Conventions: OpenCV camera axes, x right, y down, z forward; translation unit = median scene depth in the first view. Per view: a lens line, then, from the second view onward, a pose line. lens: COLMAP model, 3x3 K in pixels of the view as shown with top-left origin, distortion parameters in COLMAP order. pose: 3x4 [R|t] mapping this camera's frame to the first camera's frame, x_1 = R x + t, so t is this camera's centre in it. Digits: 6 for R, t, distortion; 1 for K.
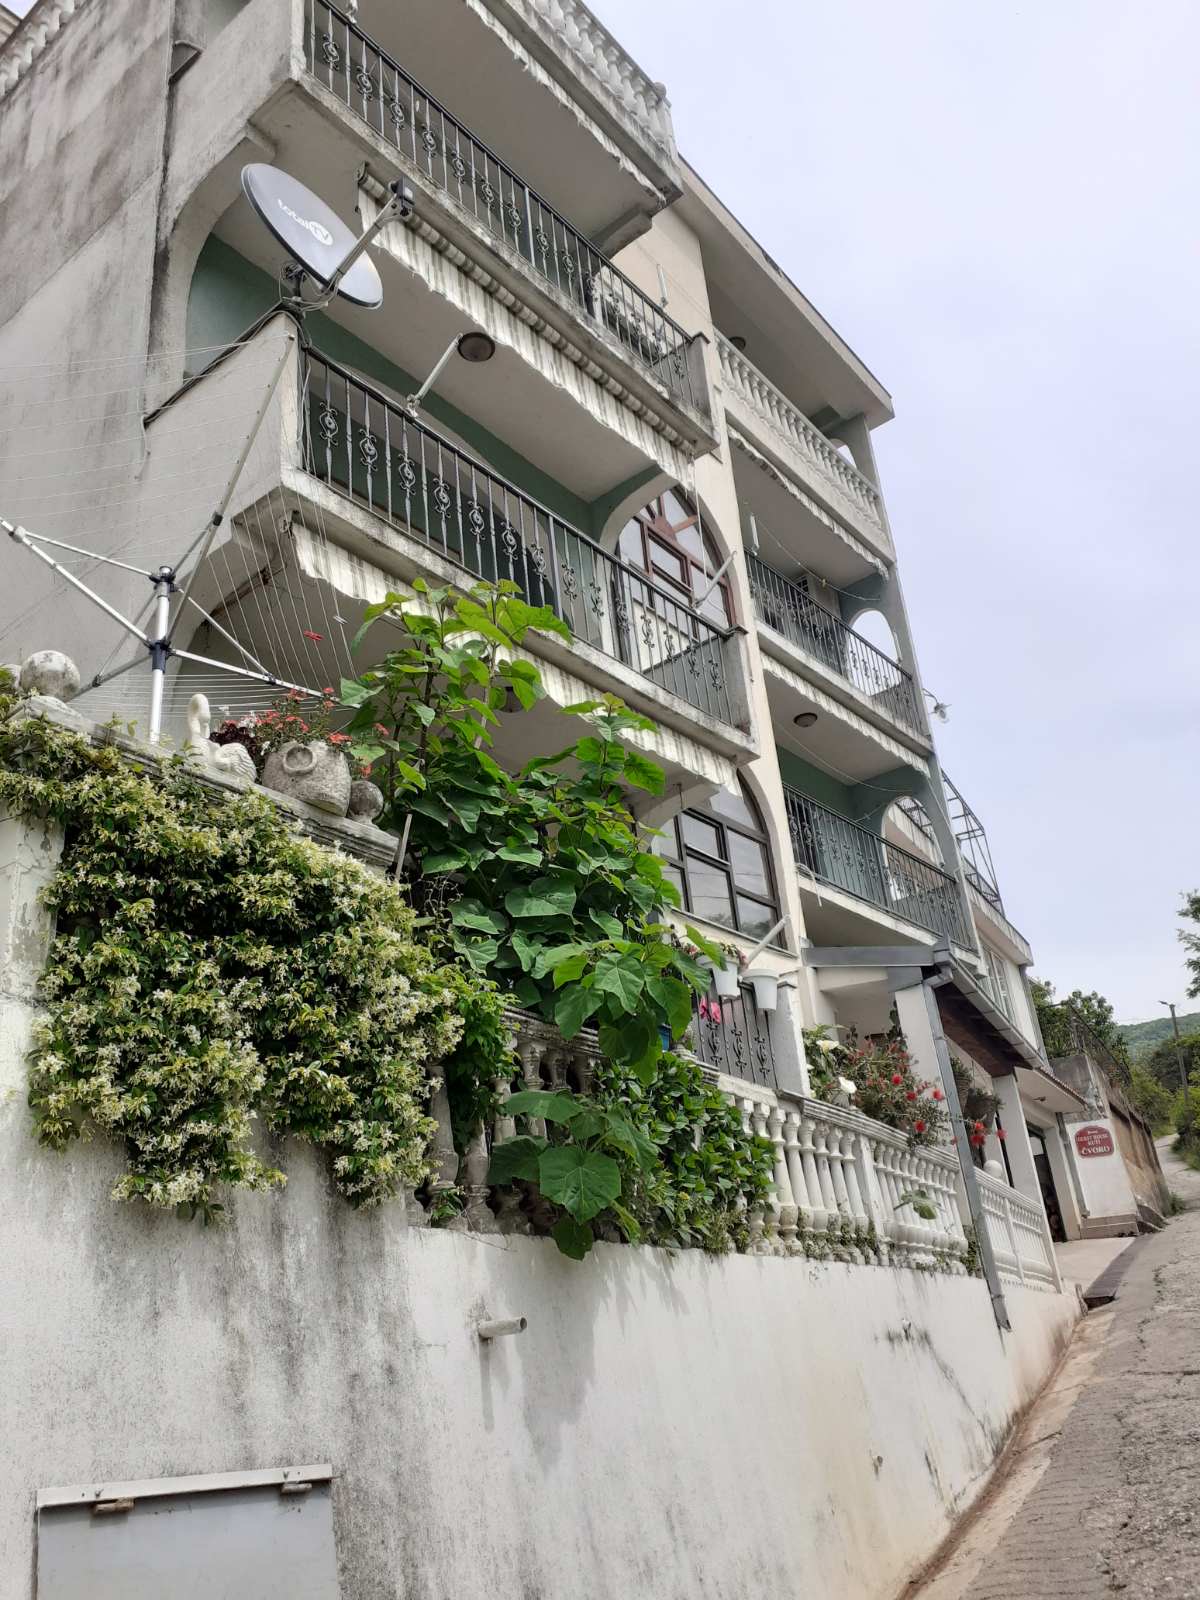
lens RADIAL K [[1272.1, 0, 592.5], [0, 1272.1, 806.8], [0, 0, 1]] dist [0.011974, -0.067153]
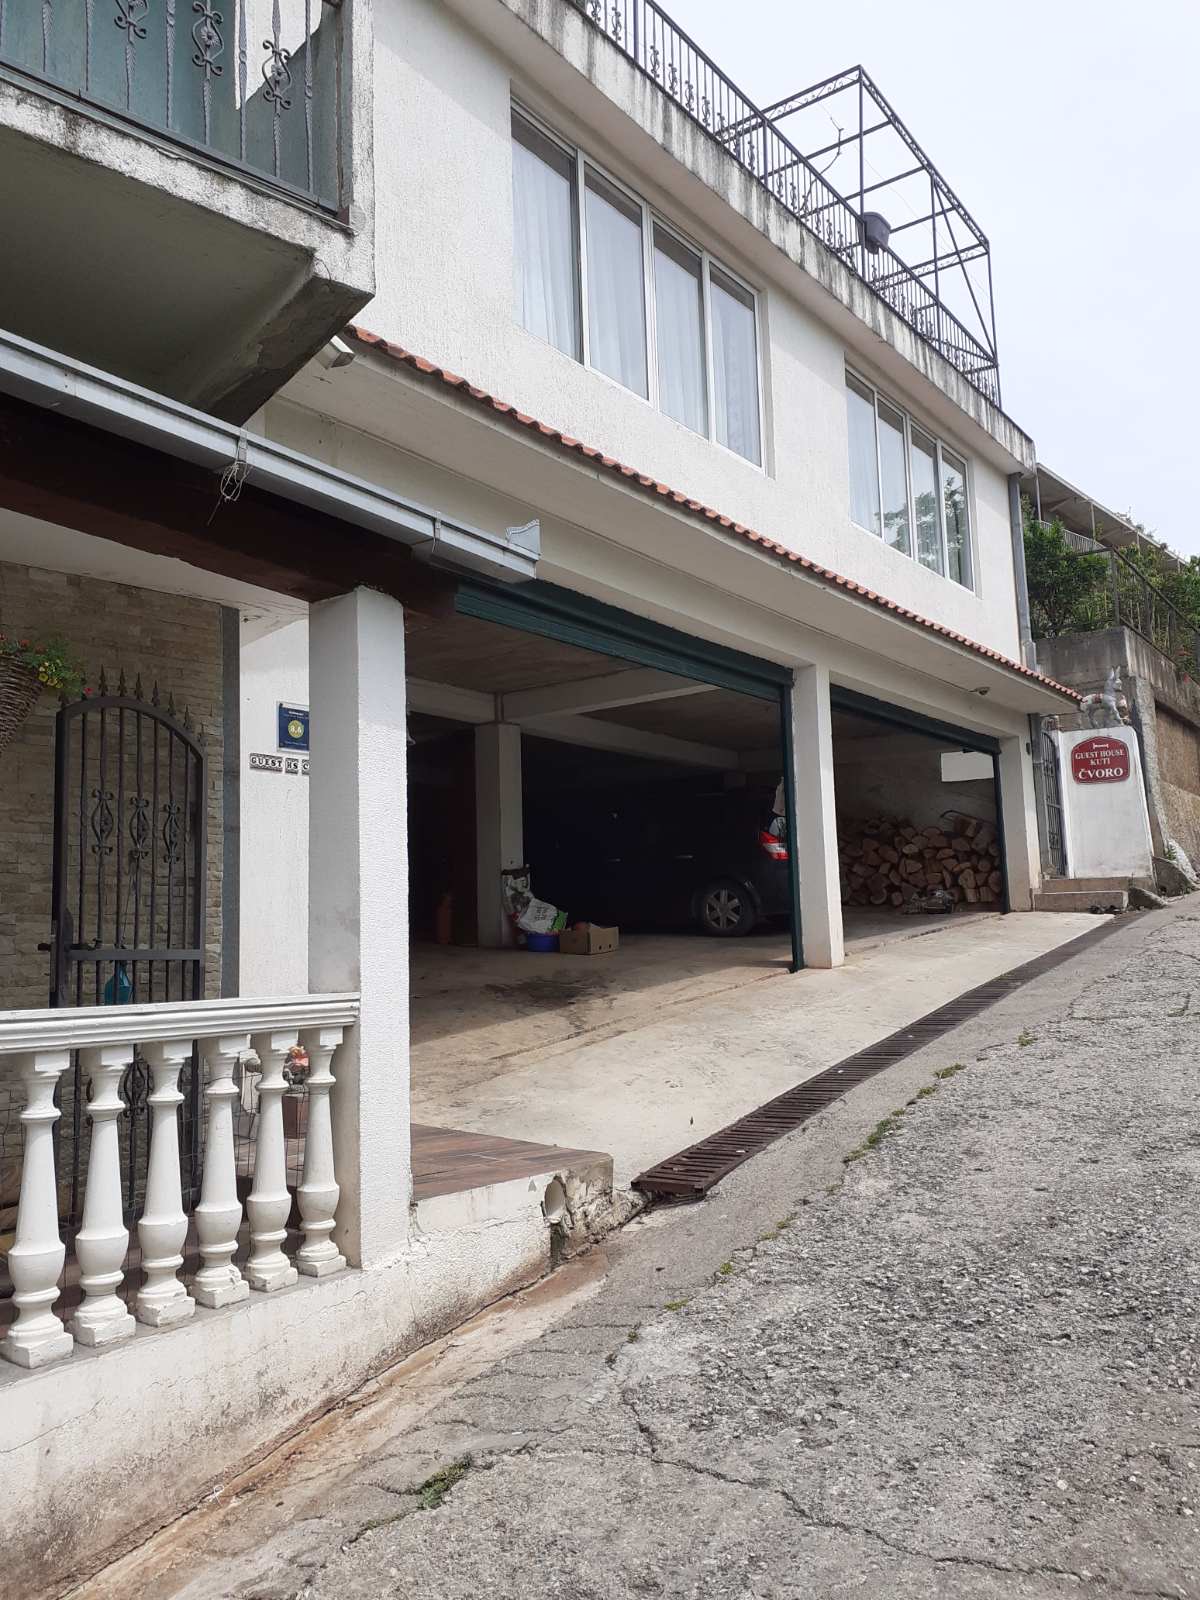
lens RADIAL K [[1272.1, 0, 592.5], [0, 1272.1, 806.8], [0, 0, 1]] dist [0.011974, -0.067153]
pose [[0.991323, 0.045675, -0.123254, 0.235384], [-0.004365, 0.948608, 0.316425, 0.089228], [0.131373, -0.313141, 0.940576, 0.378792]]
